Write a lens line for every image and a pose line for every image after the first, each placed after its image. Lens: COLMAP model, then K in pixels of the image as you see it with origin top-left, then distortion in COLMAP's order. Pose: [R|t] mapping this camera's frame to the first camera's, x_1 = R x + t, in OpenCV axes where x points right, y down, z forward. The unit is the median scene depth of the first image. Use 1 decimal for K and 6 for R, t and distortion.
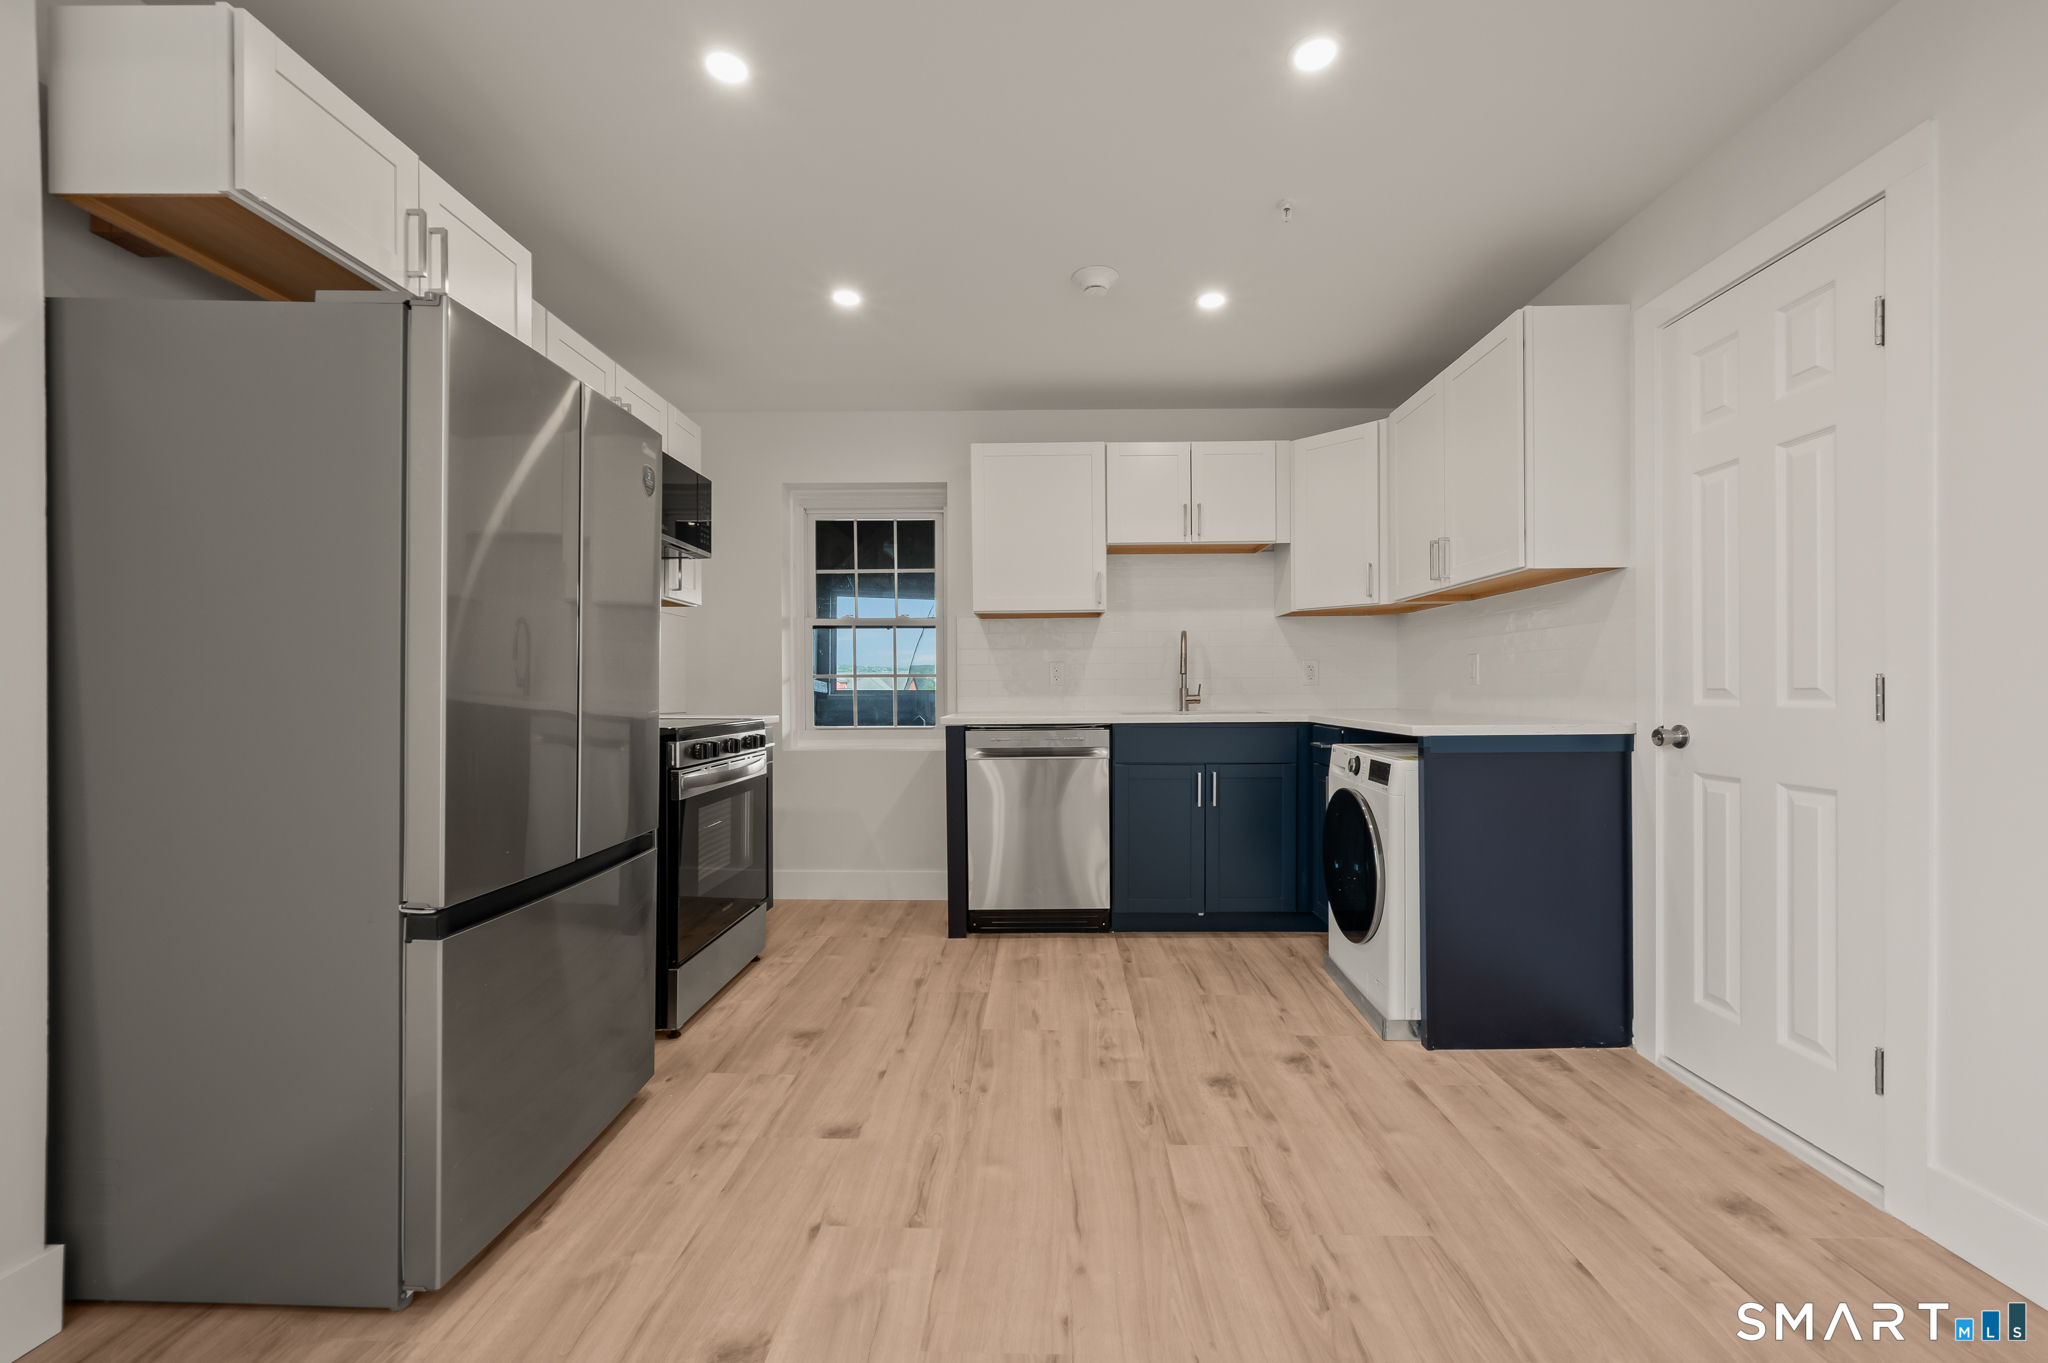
lens RADIAL K [[830.1, 0, 1041.7], [0, 830.1, 699.3], [0, 0, 1]] dist [-0.000831, 0.001592]
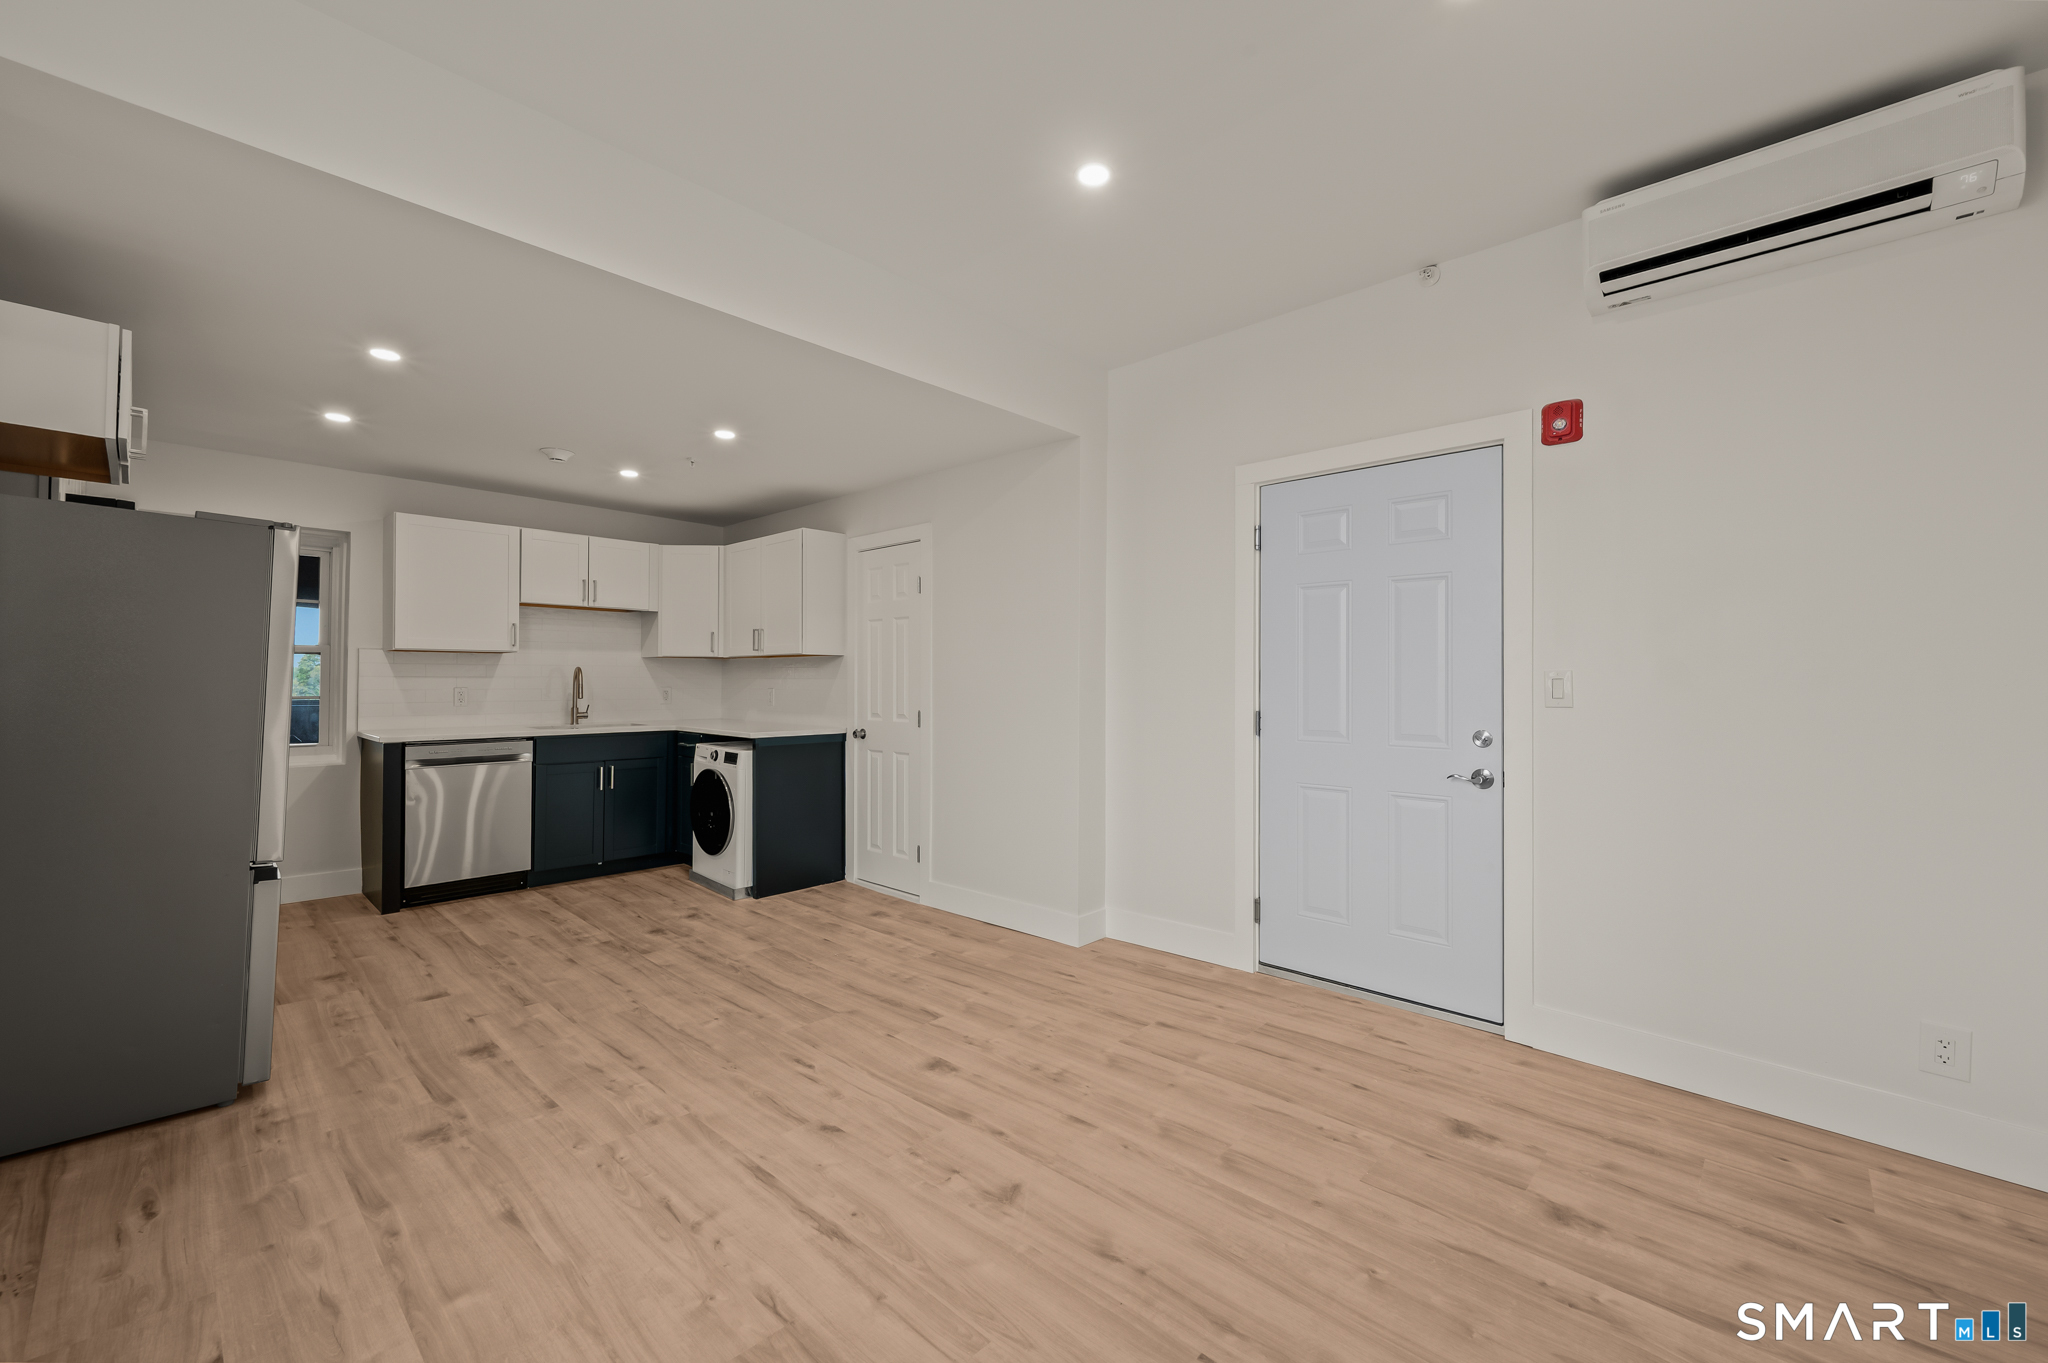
lens RADIAL K [[830.1, 0, 1048.4], [0, 830.1, 676.6], [0, 0, 1]] dist [-0.000831, 0.001592]
pose [[0.662790, 0.013057, 0.748692, -0.556771], [-0.000691, 0.999858, -0.016825, -0.069167], [-0.748805, 0.010634, 0.662705, -0.826048]]
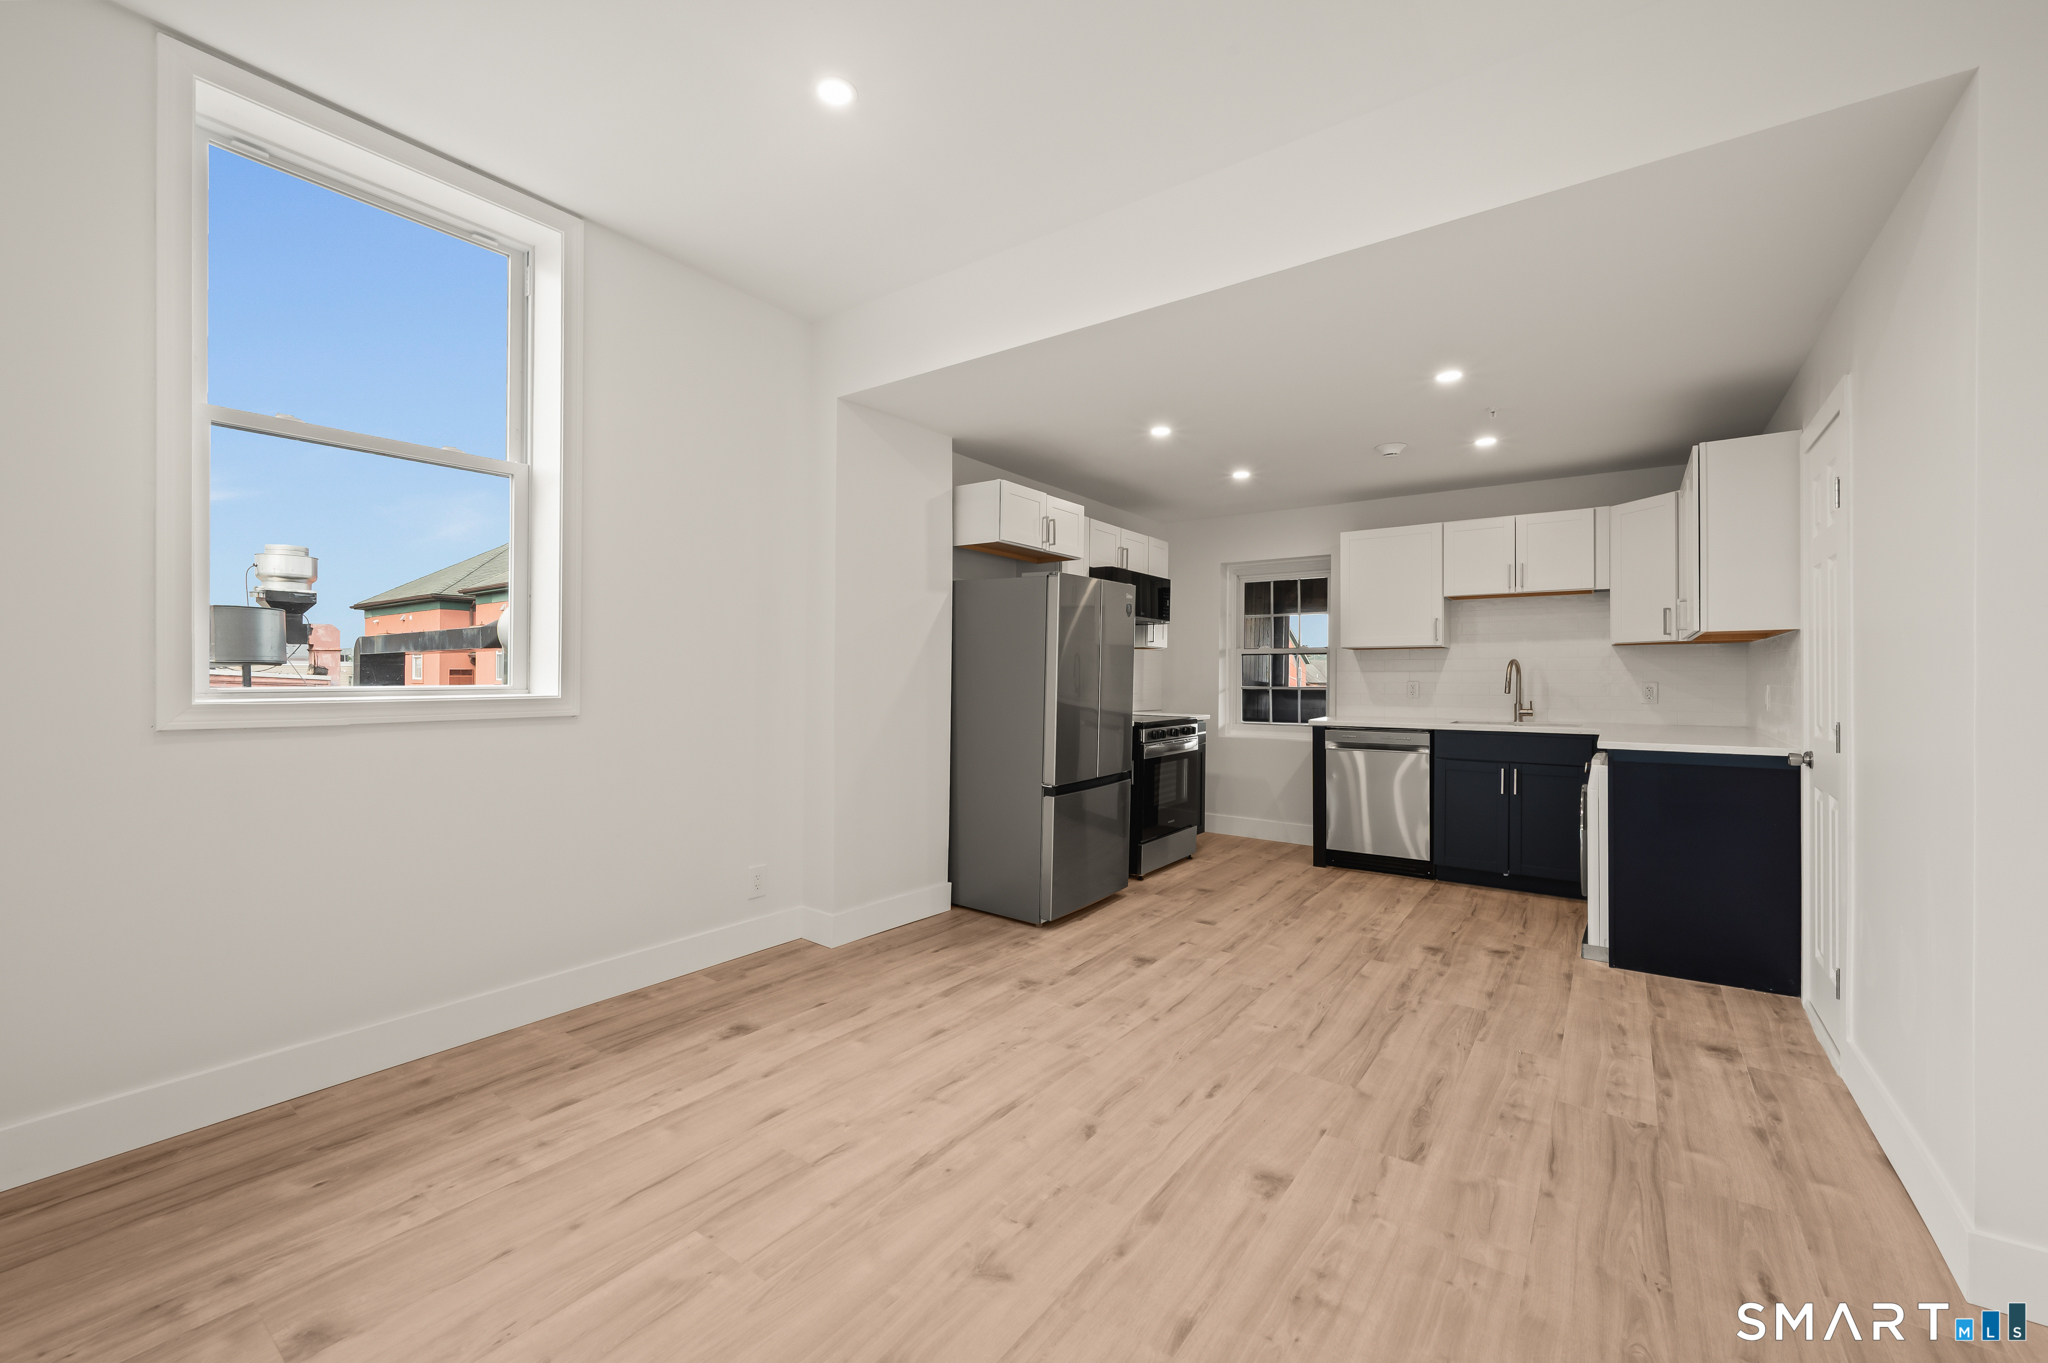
lens RADIAL K [[830.1, 0, 1011.0], [0, 830.1, 681.2], [0, 0, 1]] dist [-0.000831, 0.001592]
pose [[0.808389, 0.011570, -0.588535, 0.475443], [-0.013771, 0.999905, 0.000742, -0.062156], [0.588487, 0.007505, 0.808472, -0.797455]]
